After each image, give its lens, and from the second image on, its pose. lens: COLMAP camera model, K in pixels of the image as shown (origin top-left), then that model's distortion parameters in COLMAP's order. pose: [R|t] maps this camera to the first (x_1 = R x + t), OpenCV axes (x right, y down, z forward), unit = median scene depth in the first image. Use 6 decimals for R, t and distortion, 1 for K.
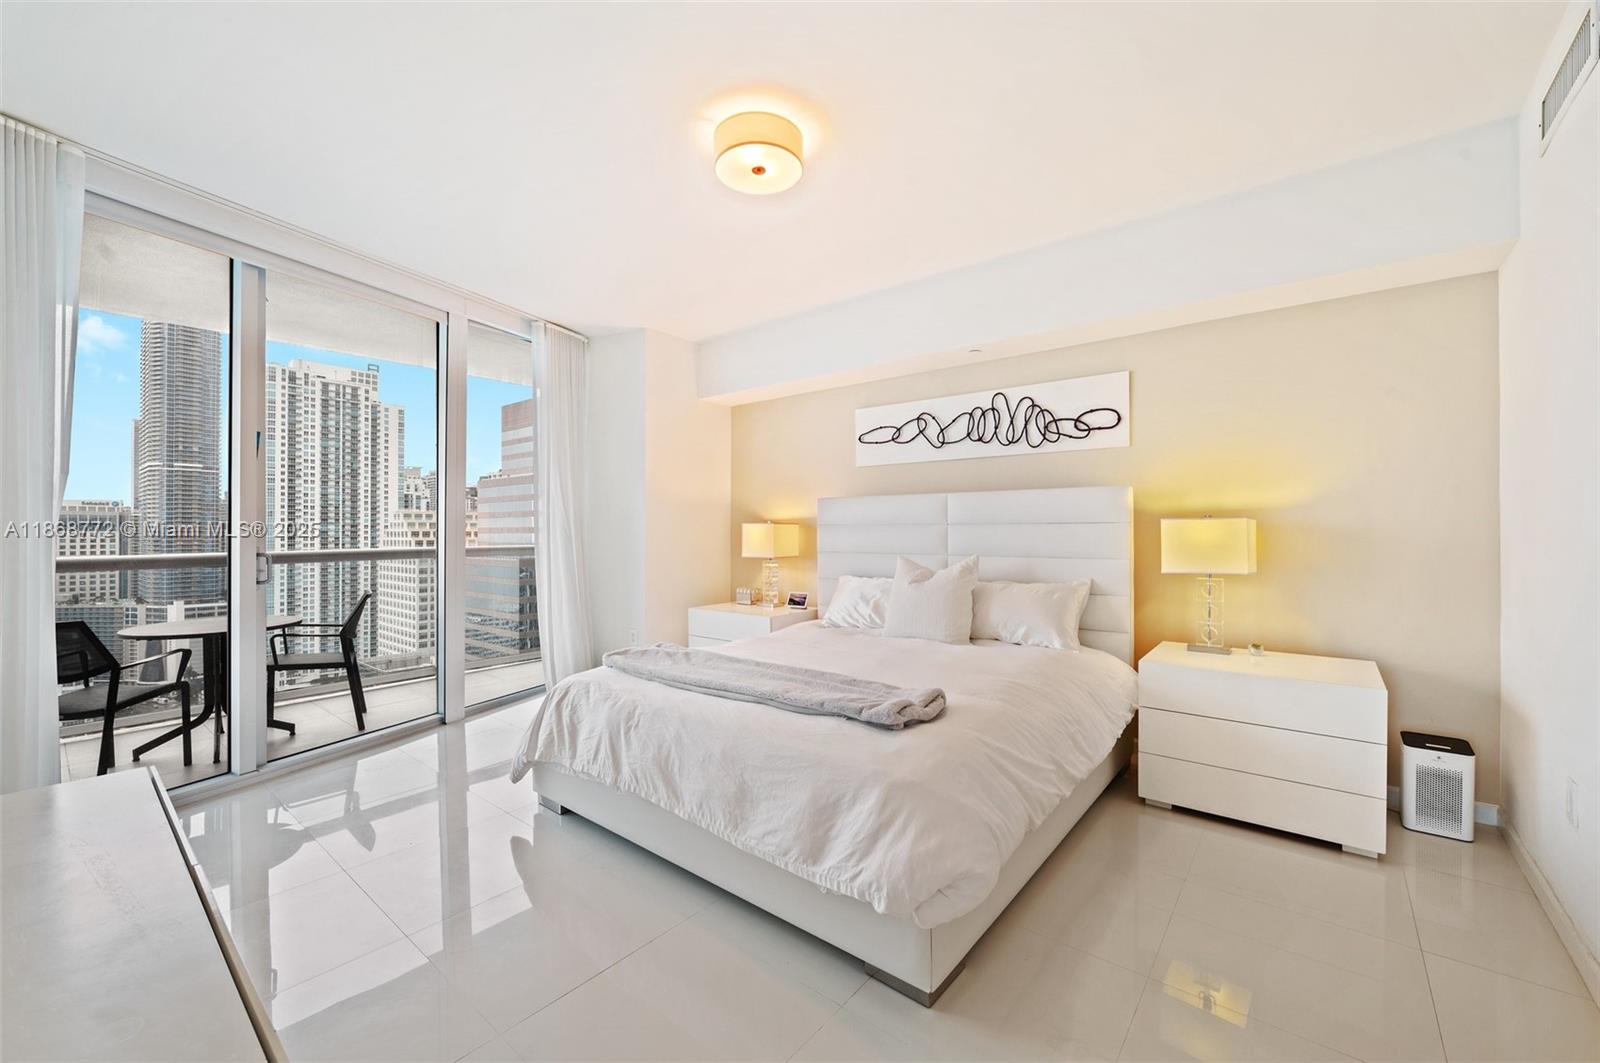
lens RADIAL K [[632.8, 0, 799.4], [0, 632.8, 523.8], [0, 0, 1]] dist [-0.006117, -0.000731]
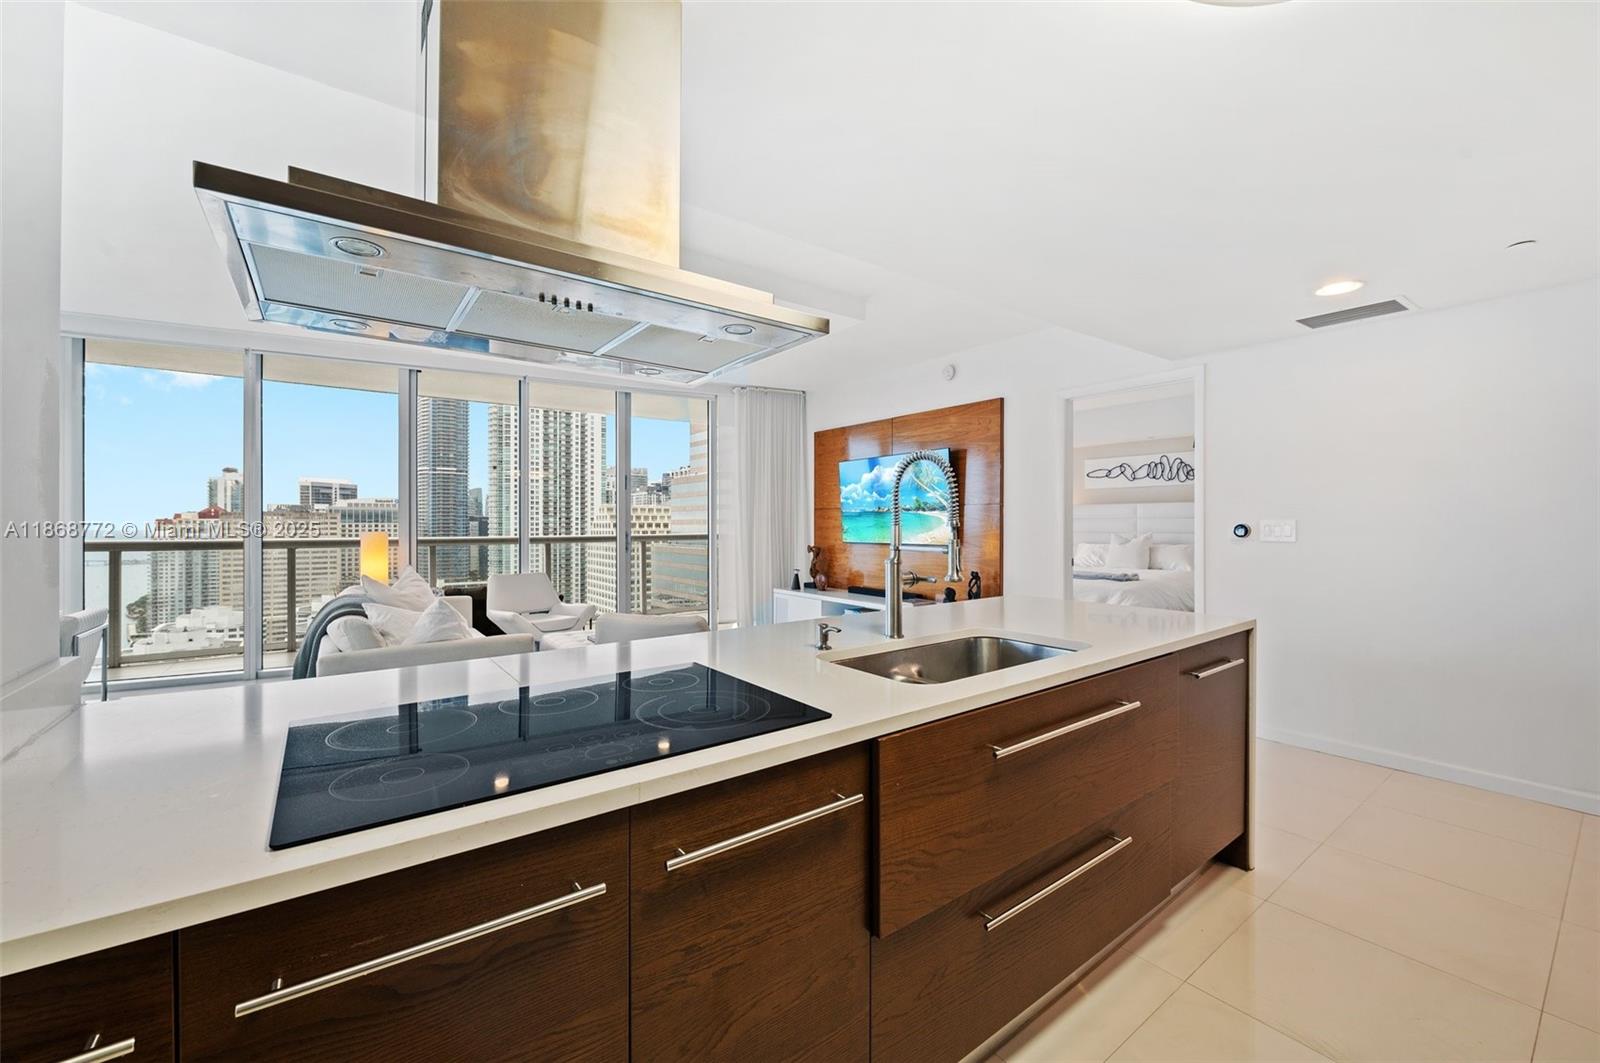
lens RADIAL K [[632.8, 0, 804.9], [0, 632.8, 532.8], [0, 0, 1]] dist [-0.006117, -0.000731]
pose [[0.973399, 0.005900, -0.229041, -0.310666], [0.000030, 0.999665, 0.025876, -0.005574], [0.229117, -0.025194, 0.973073, -1.127652]]
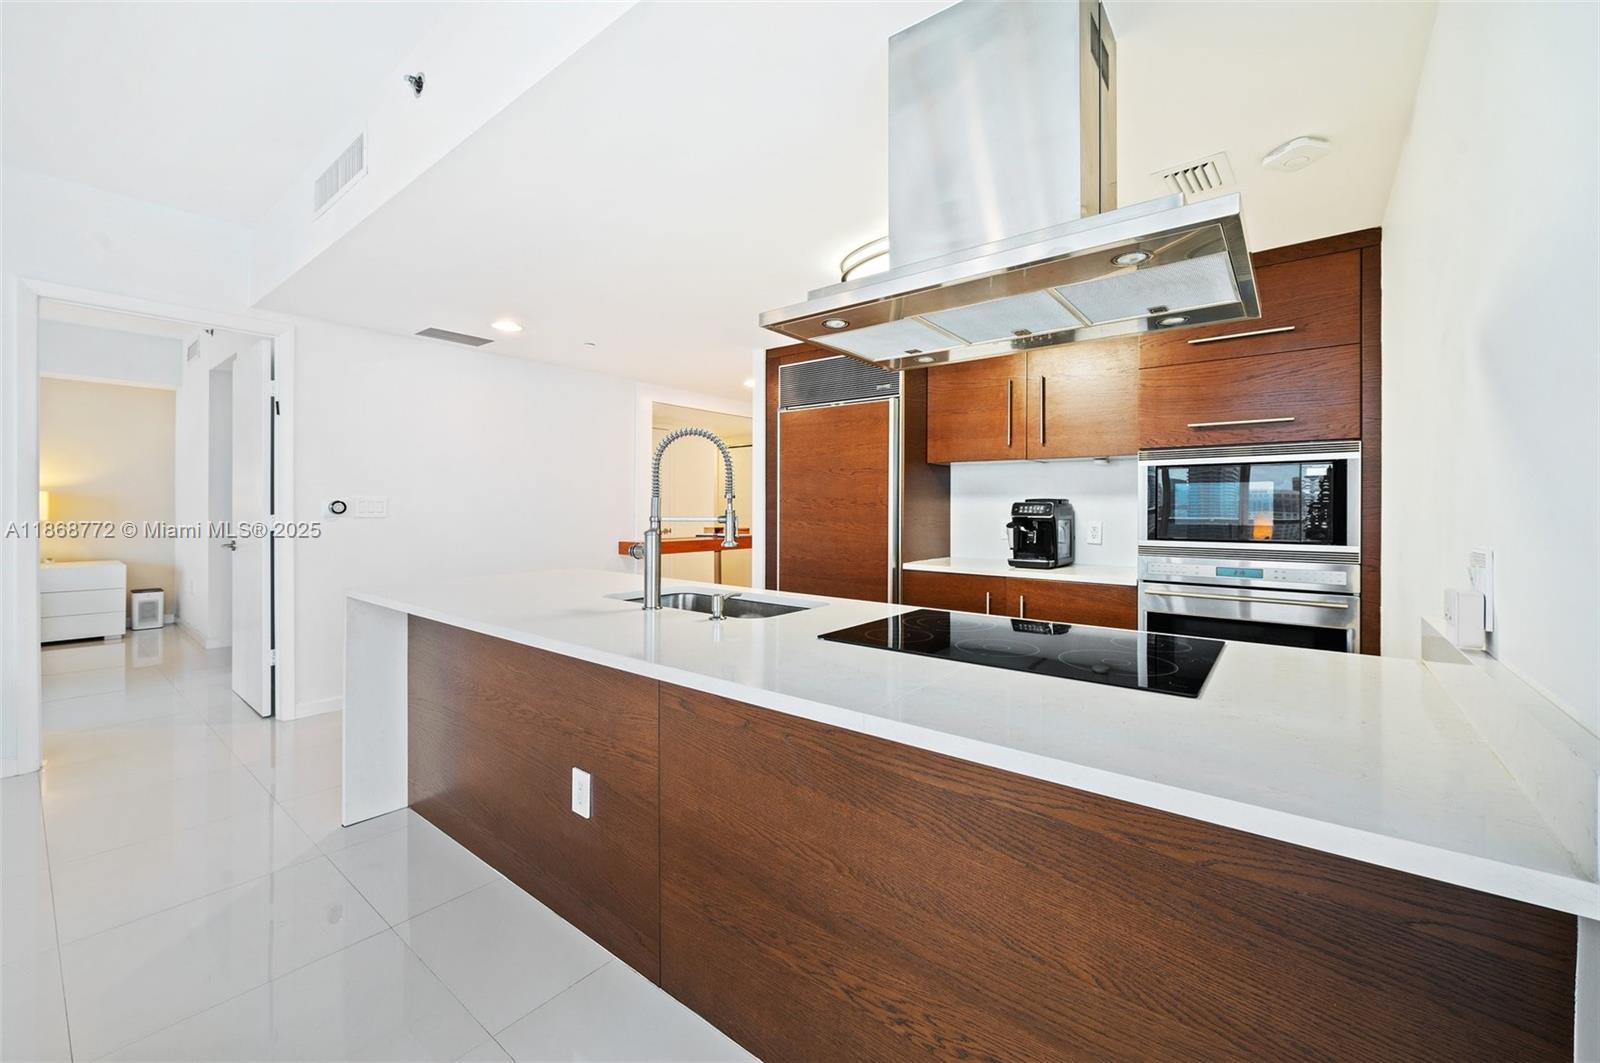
lens RADIAL K [[632.8, 0, 793.9], [0, 632.8, 512.1], [0, 0, 1]] dist [-0.006117, -0.000731]
pose [[-0.016350, -0.005918, 0.999849, -0.767252], [-0.012447, 0.999906, 0.005715, 0.010510], [-0.999789, -0.012351, -0.016422, -0.770137]]
